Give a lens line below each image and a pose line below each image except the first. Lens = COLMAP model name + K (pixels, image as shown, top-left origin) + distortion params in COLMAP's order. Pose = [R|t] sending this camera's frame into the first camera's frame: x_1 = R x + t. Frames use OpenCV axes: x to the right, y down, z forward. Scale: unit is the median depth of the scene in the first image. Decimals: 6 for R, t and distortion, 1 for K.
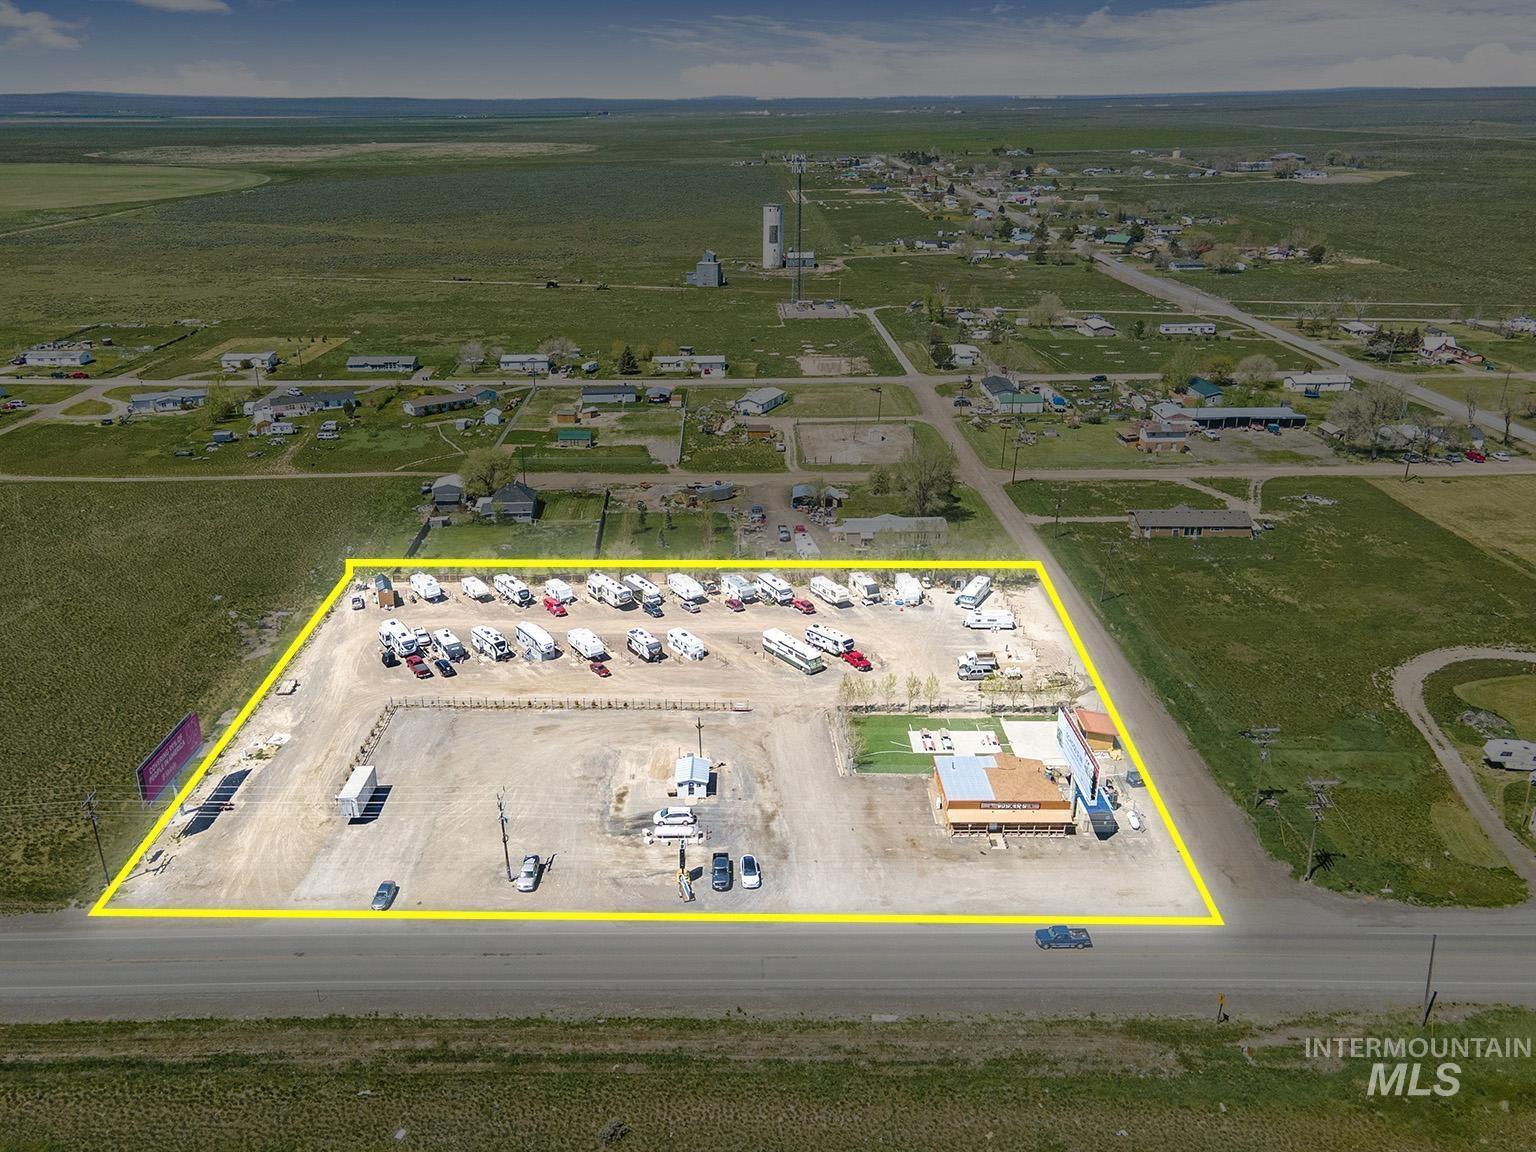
lens RADIAL K [[1183.2, 0, 728.1], [0, 1183.2, 578.3], [0, 0, 1]] dist [0.027417, 0.002801]
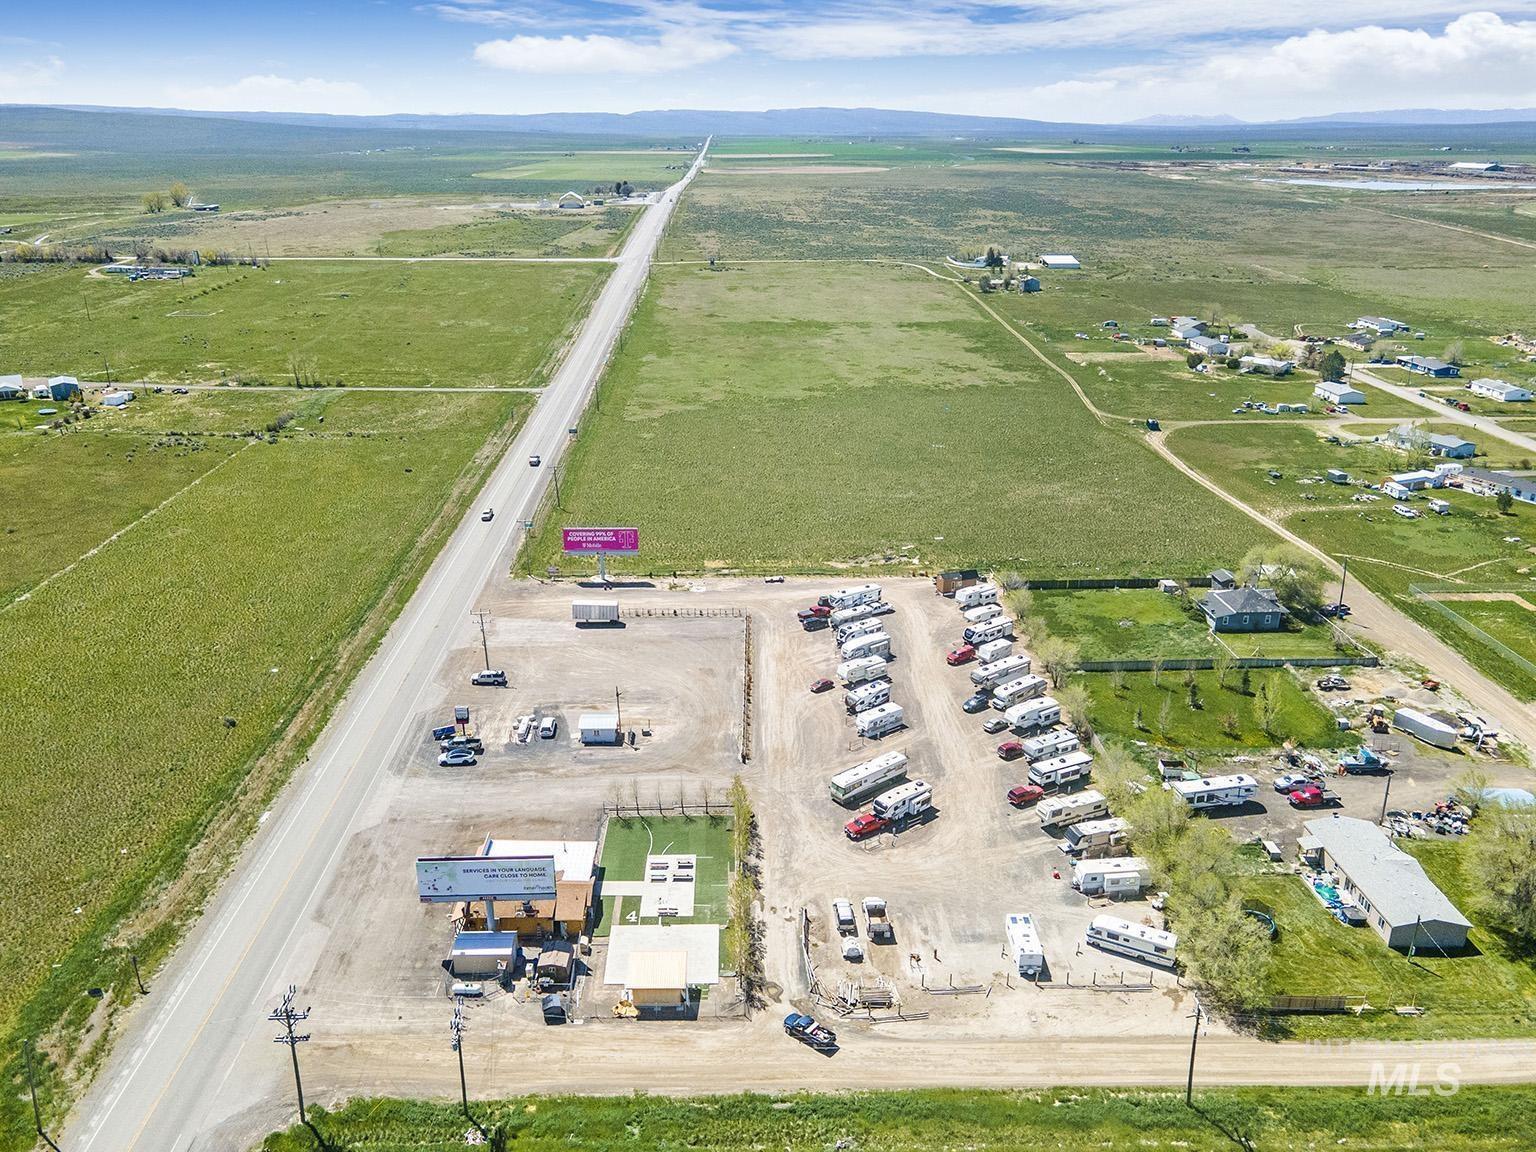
lens RADIAL K [[1184.1, 0, 759.4], [0, 1184.1, 572.4], [0, 0, 1]] dist [0.025116, 0.013016]
pose [[0.029806, 0.361434, -0.931921, 0.925476], [-0.376594, 0.867692, 0.324479, -0.364870], [0.925899, 0.341285, 0.161977, 0.863119]]
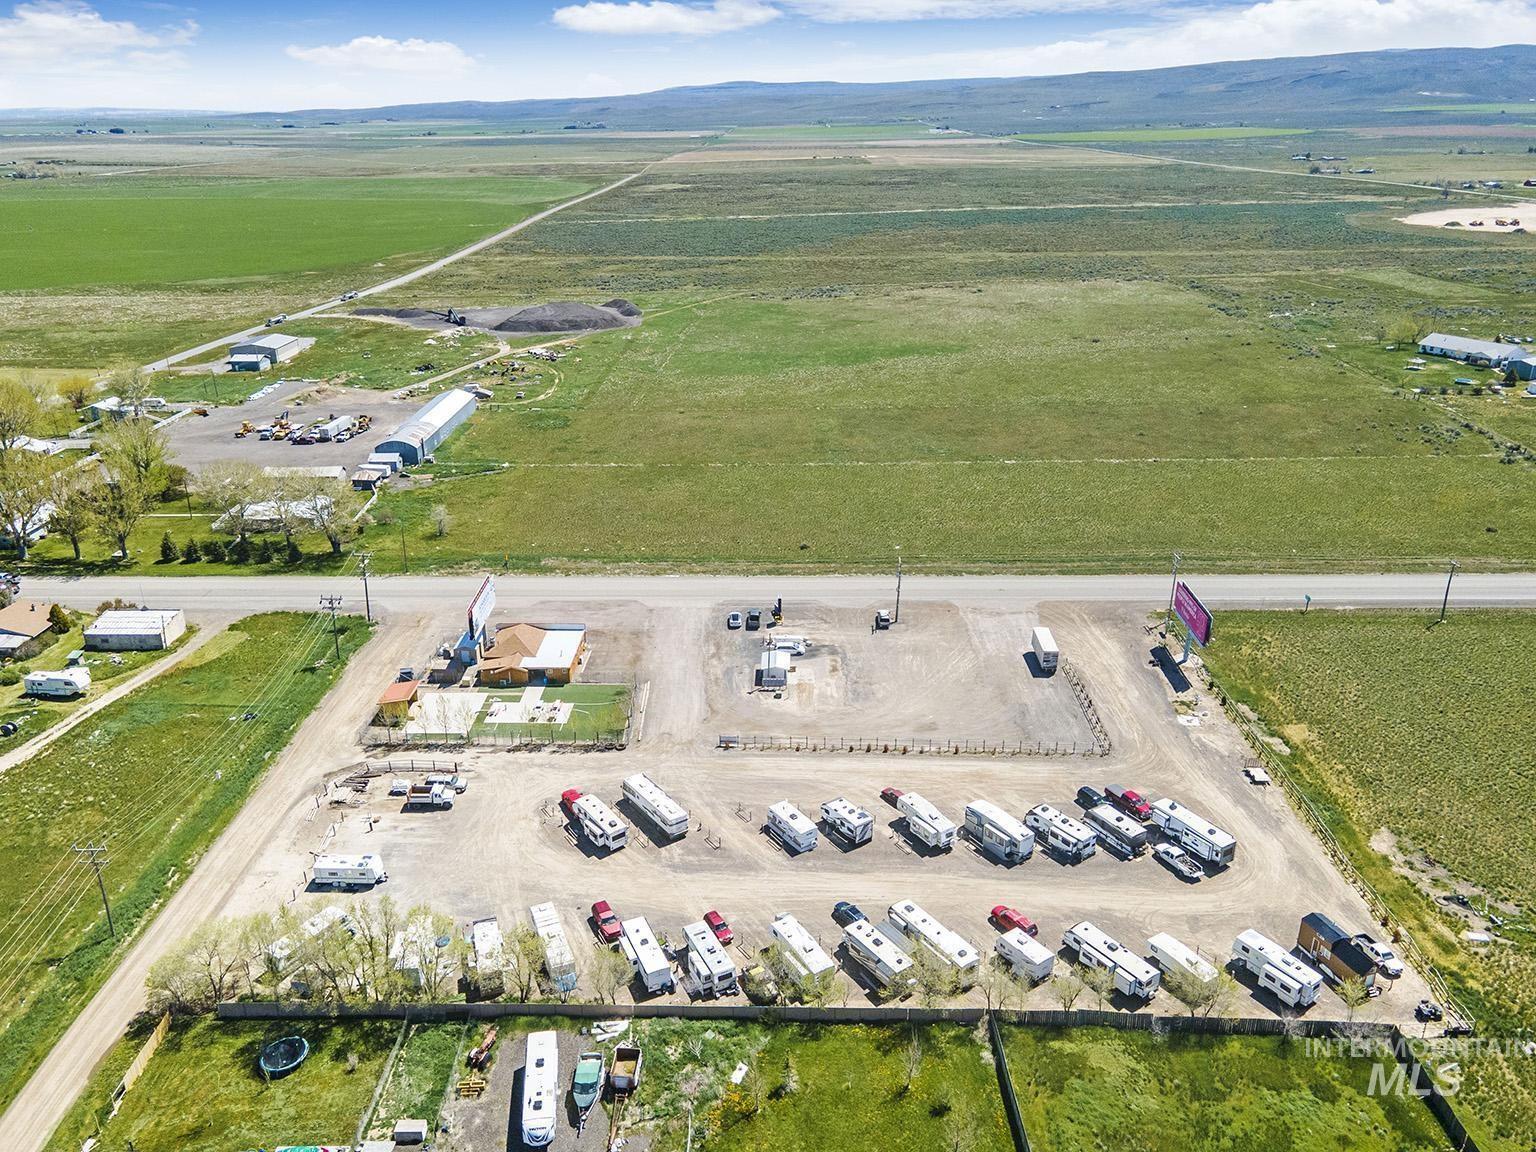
lens RADIAL K [[1162.2, 0, 740.2], [0, 1162.2, 549.1], [0, 0, 1]] dist [0.029342, -0.000794]
pose [[-0.998947, 0.008175, 0.045153, -0.044558], [0.036714, 0.732672, 0.679591, -0.679470], [-0.027526, 0.680533, -0.732200, 1.688560]]
